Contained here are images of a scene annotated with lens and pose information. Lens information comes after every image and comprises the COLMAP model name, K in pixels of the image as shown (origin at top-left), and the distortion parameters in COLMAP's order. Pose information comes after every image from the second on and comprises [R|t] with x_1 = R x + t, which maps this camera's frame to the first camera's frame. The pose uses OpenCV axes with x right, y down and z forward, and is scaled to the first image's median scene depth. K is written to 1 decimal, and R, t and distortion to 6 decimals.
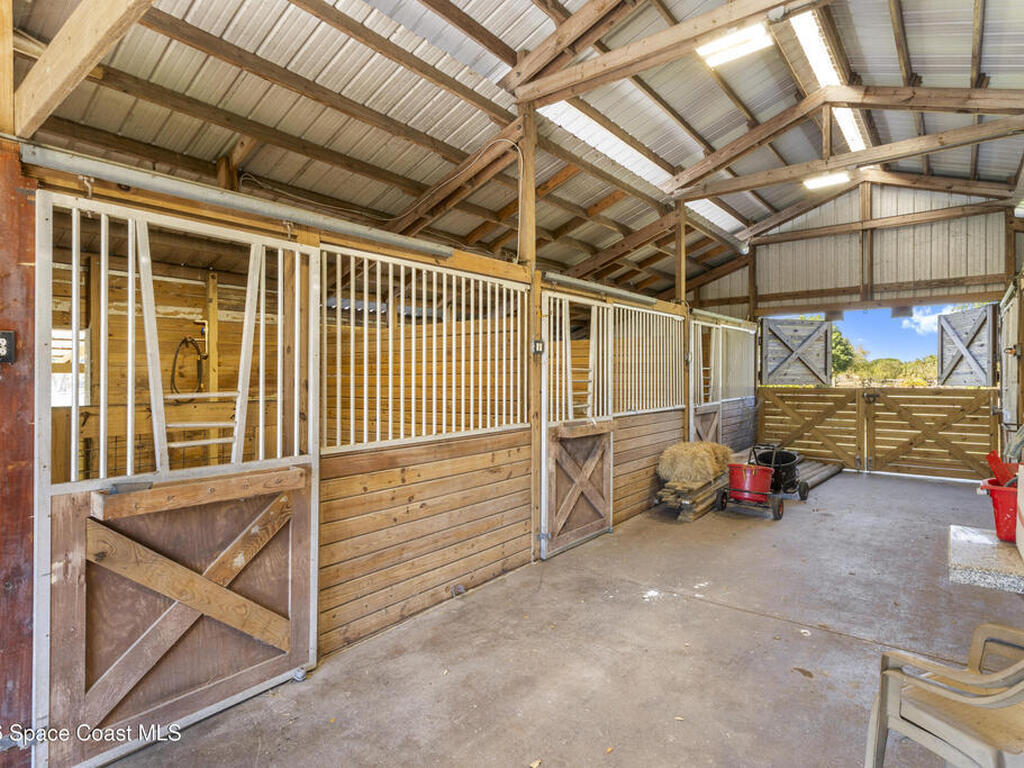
lens RADIAL K [[520.5, 0, 512.0], [0, 520.5, 372.9], [0, 0, 1]] dist [0.001621, 0.000038]
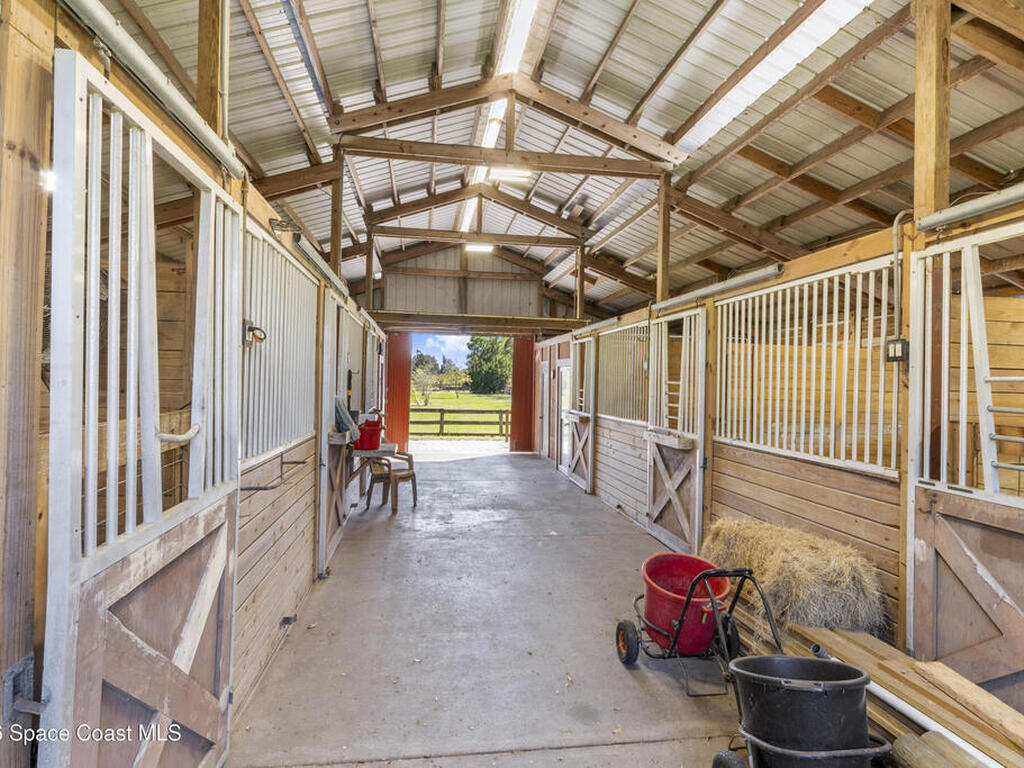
lens RADIAL K [[544.6, 0, 510.8], [0, 544.6, 380.7], [0, 0, 1]] dist [0.000564, 0.000034]
pose [[-0.649044, -0.015125, -0.760600, 1.460804], [-0.032700, 0.999433, 0.008030, -0.006032], [0.760048, 0.030084, -0.649171, 1.831035]]
